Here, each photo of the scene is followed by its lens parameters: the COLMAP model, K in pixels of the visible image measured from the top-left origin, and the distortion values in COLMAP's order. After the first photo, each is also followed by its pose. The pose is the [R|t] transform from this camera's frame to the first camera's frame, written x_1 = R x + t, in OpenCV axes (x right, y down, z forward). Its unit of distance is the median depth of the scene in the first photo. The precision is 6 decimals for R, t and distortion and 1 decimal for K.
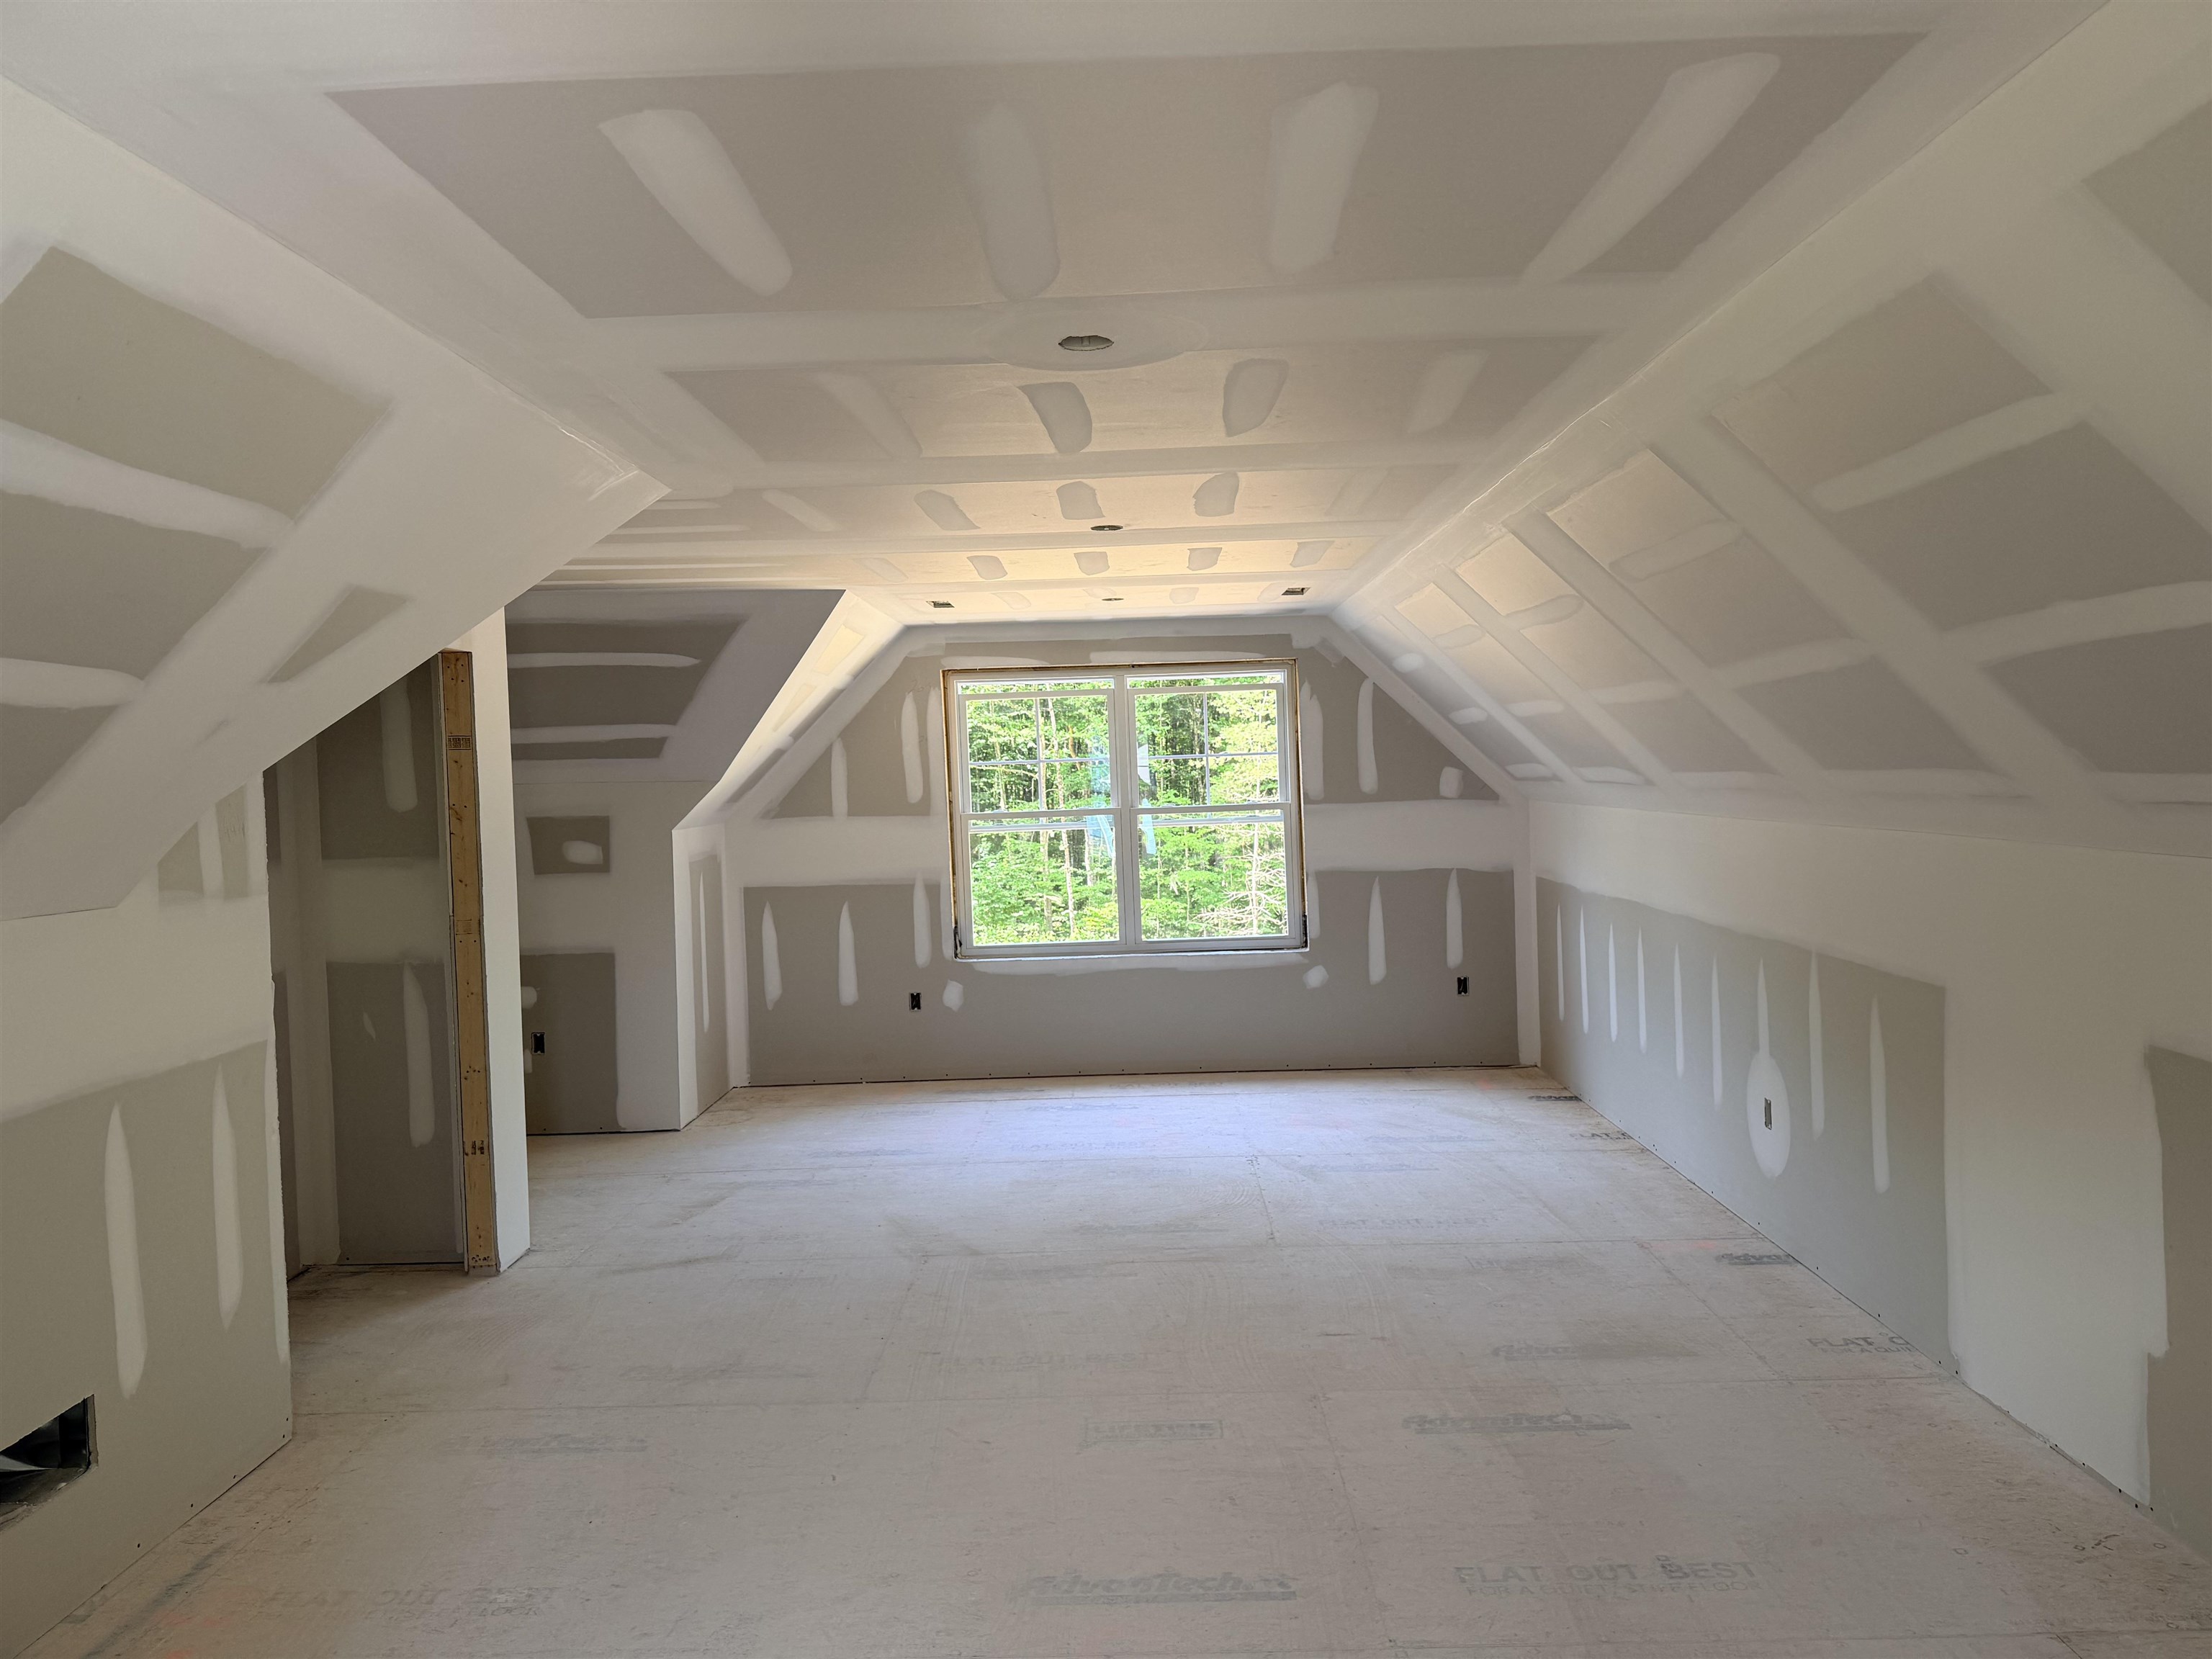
lens RADIAL K [[1549.2, 0, 1115.2], [0, 1549.2, 827.5], [0, 0, 1]] dist [0.106016, -0.148702]
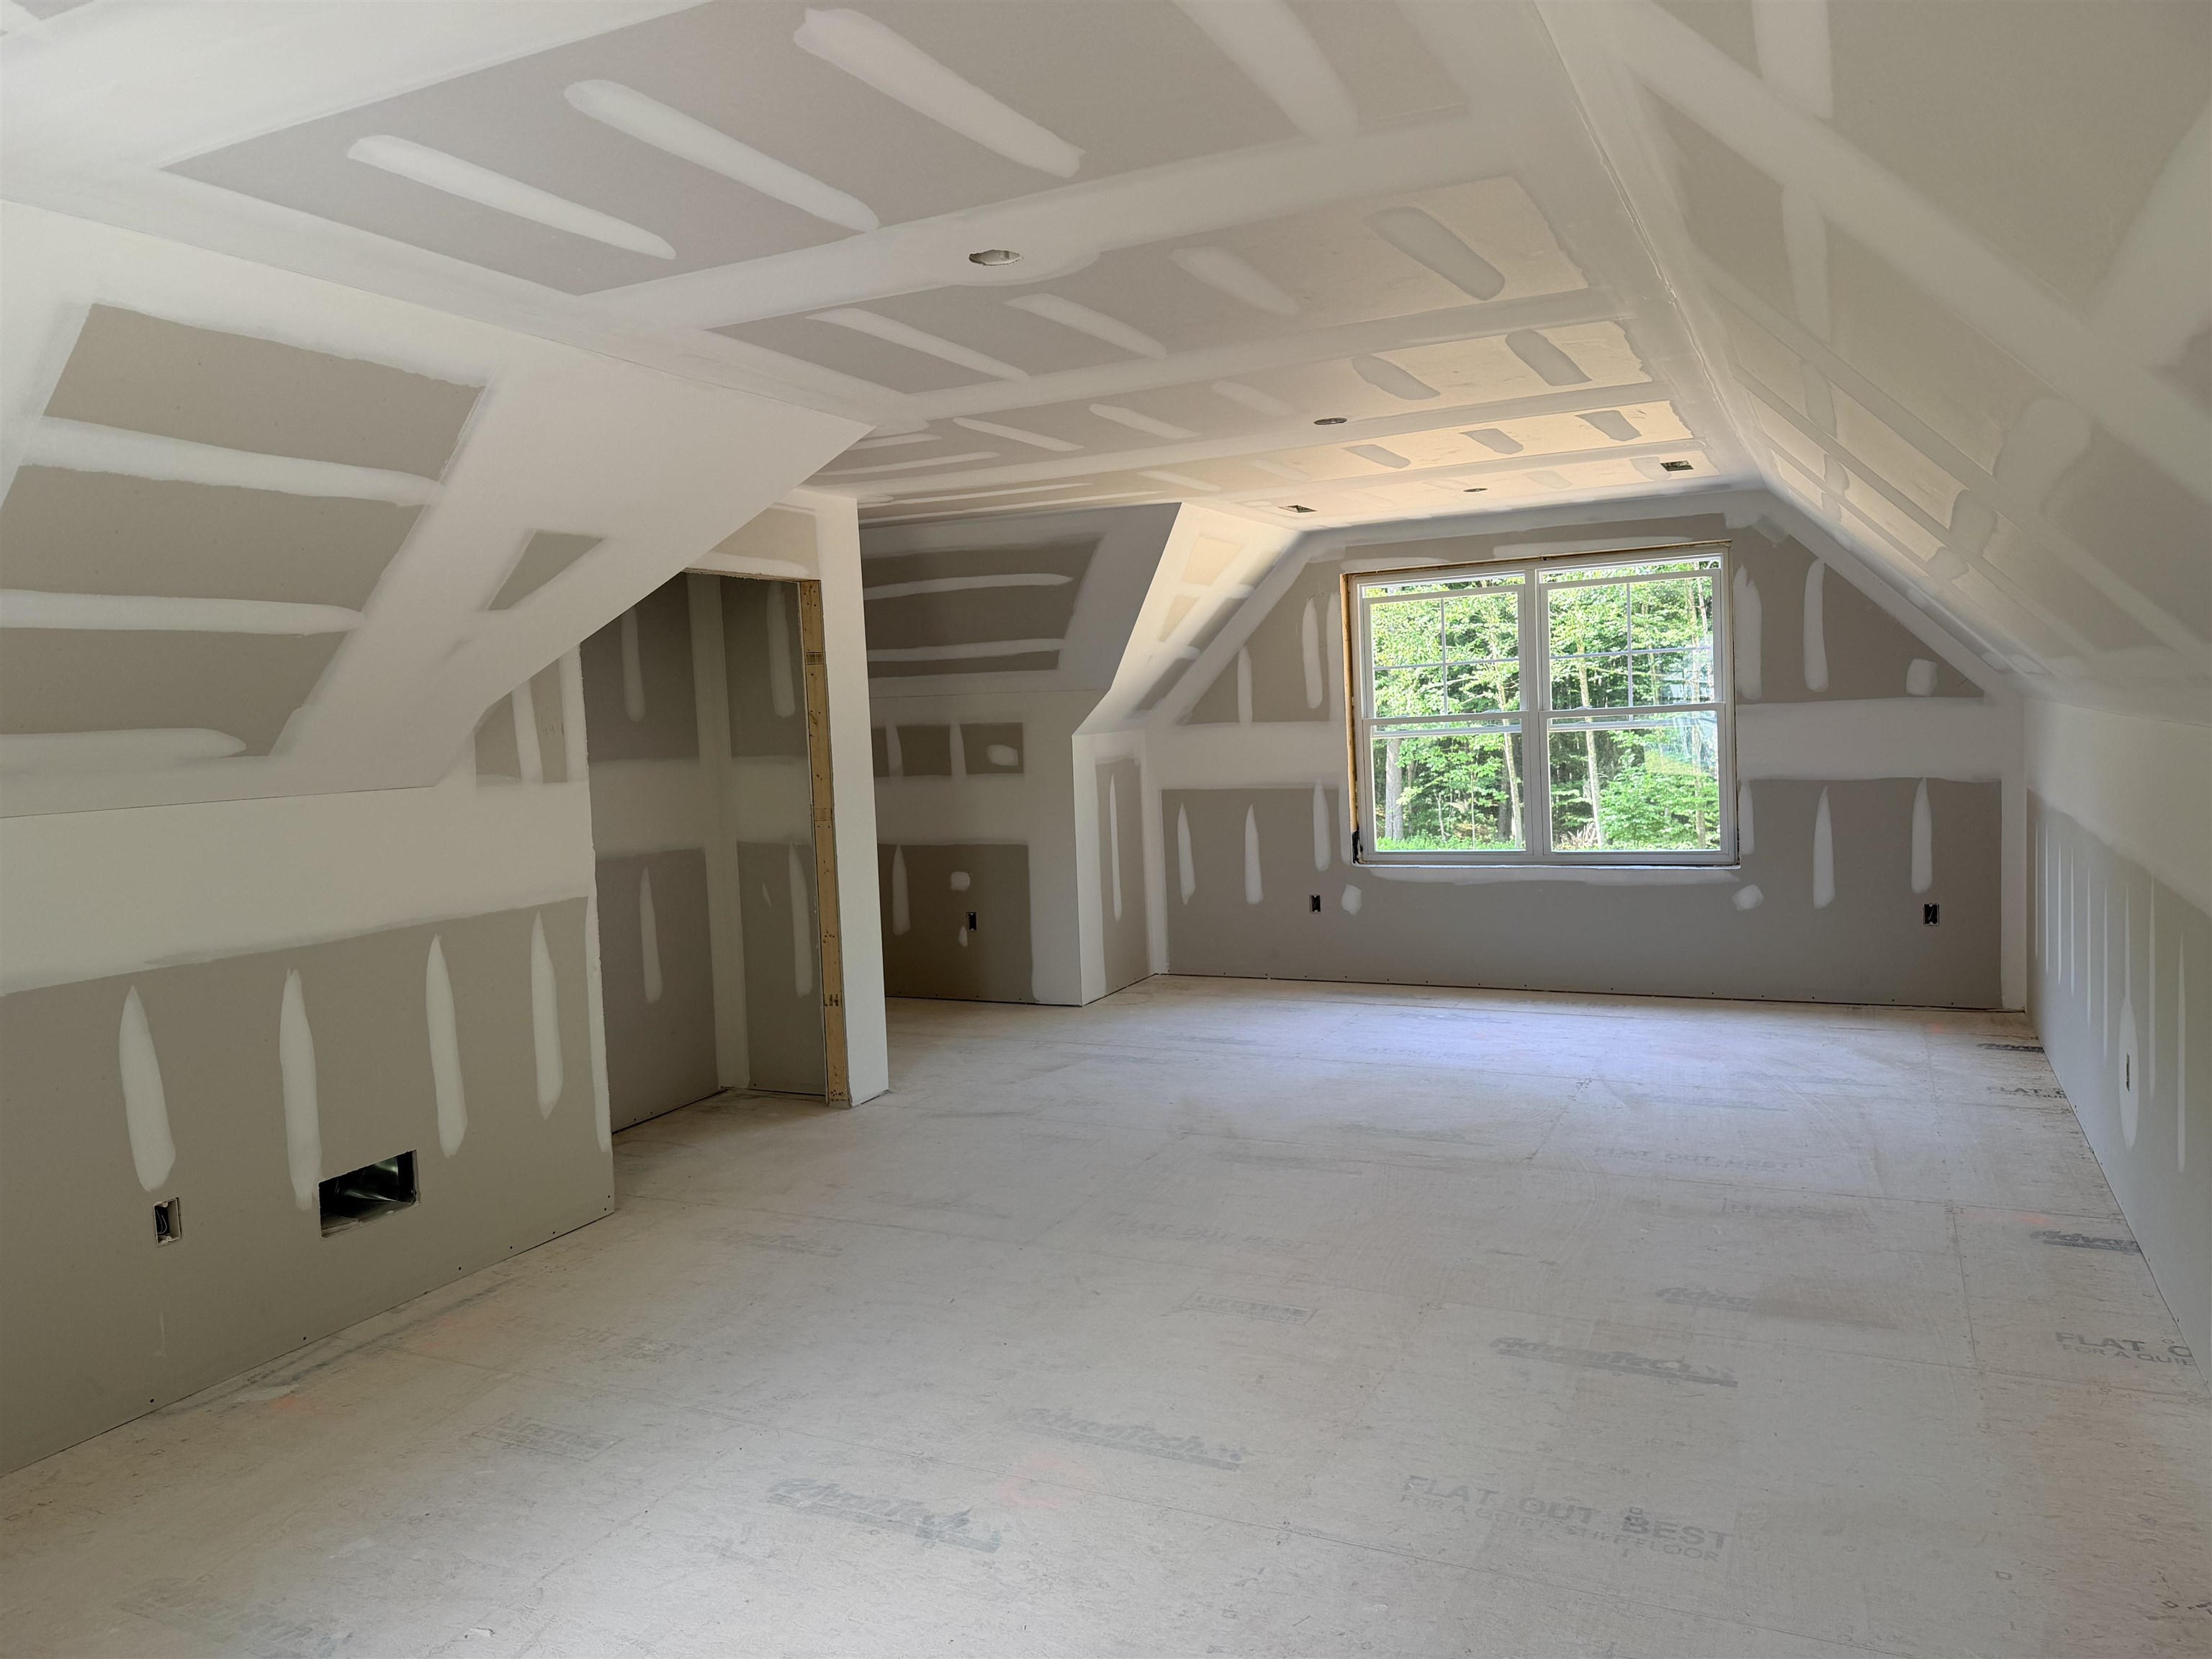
lens RADIAL K [[1540.9, 0, 1110.0], [0, 1540.9, 843.3], [0, 0, 1]] dist [0.177284, -0.341311]
pose [[0.907588, 0.028339, -0.418903, 0.201374], [-0.000181, 0.997746, 0.067106, 0.004667], [0.419861, -0.060828, 0.905548, 0.025433]]
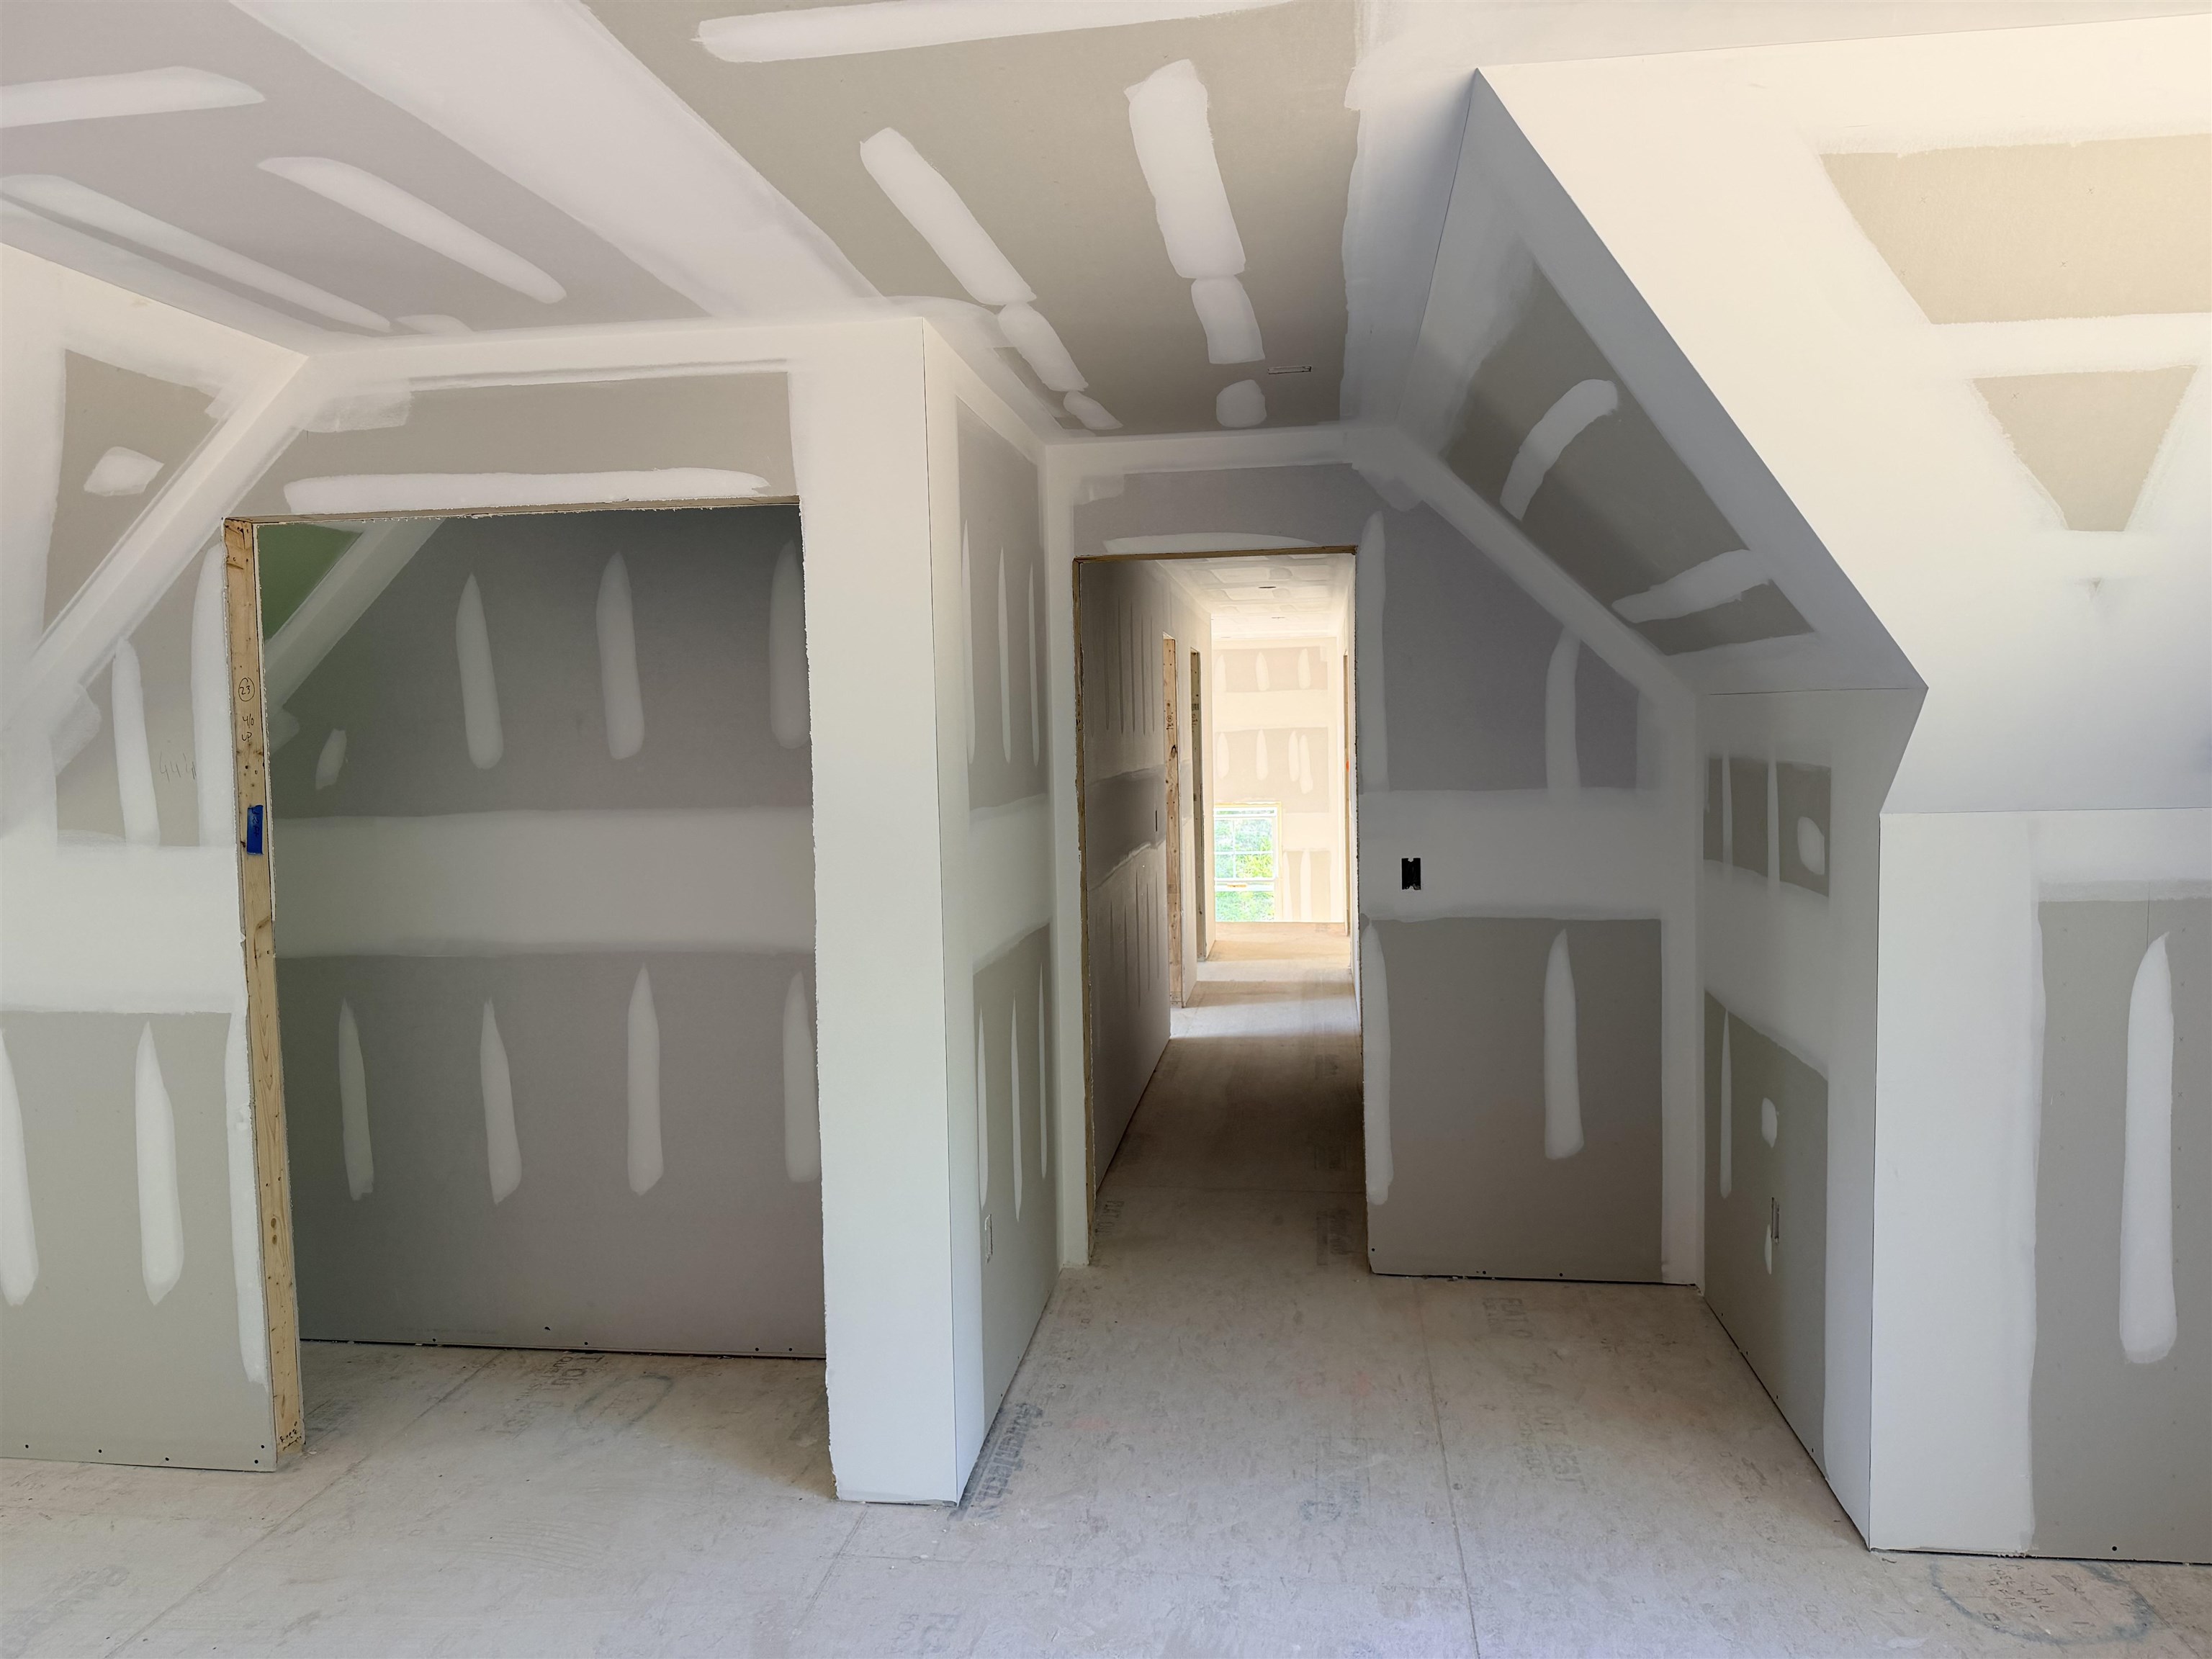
lens RADIAL K [[1554.3, 0, 1106.0], [0, 1554.3, 829.5], [0, 0, 1]] dist [0.037217, -0.047843]
pose [[-0.119895, 0.096334, -0.988102, 0.135407], [-0.014497, 0.995005, 0.098766, -0.031757], [0.992681, 0.026167, -0.117900, 0.873368]]
